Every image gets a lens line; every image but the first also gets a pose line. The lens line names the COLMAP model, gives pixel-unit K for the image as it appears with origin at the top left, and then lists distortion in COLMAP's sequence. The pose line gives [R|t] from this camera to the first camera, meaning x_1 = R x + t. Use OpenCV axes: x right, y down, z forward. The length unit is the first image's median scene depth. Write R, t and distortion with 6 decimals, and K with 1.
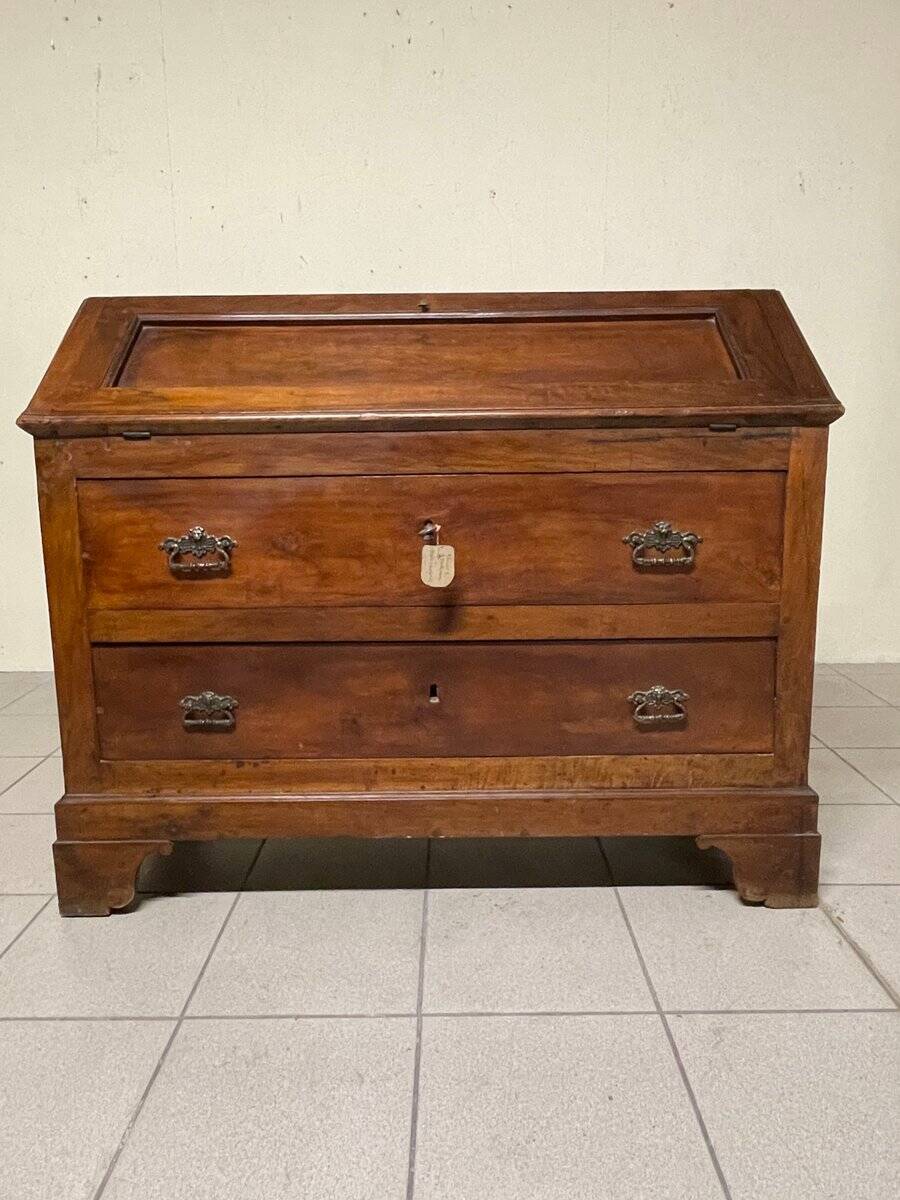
lens RADIAL K [[863.7, 0, 446.6], [0, 863.7, 600.1], [0, 0, 1]] dist [-0.005007, -0.000872]
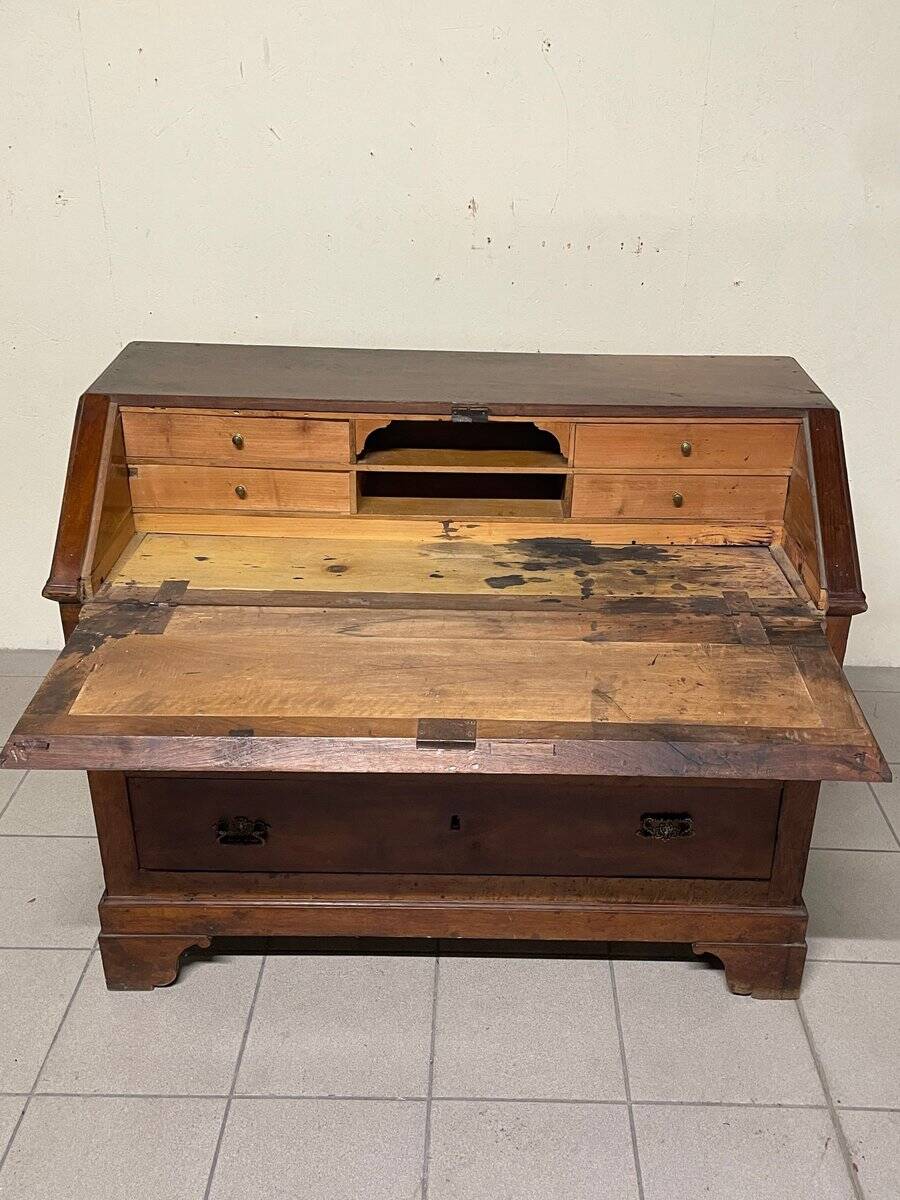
lens RADIAL K [[1196.2, 0, 474.6], [0, 1196.2, 617.8], [0, 0, 1]] dist [0.057183, -0.015786]
pose [[0.999687, 0.022643, 0.010652, -0.011658], [-0.024818, 0.951539, 0.306526, -0.586769], [-0.003195, -0.306695, 0.951803, -0.324398]]
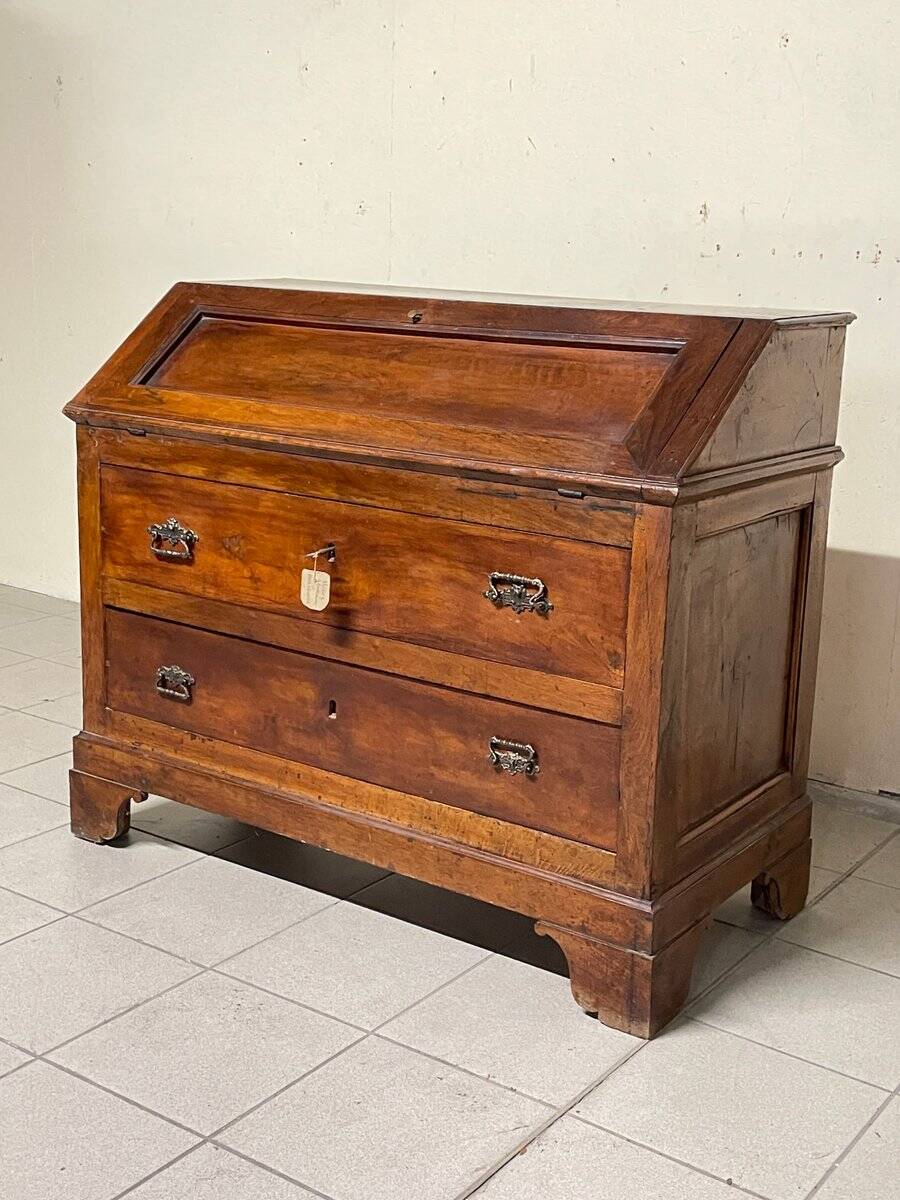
lens RADIAL K [[1554.2, 0, 450.0], [0, 1554.2, 600.0], [0, 0, 1]] dist [0.144005, -0.273532]
pose [[0.810120, 0.168738, -0.561457, 1.121469], [-0.137902, 0.985660, 0.097250, -0.220382], [0.569815, -0.001358, 0.821772, -0.442415]]
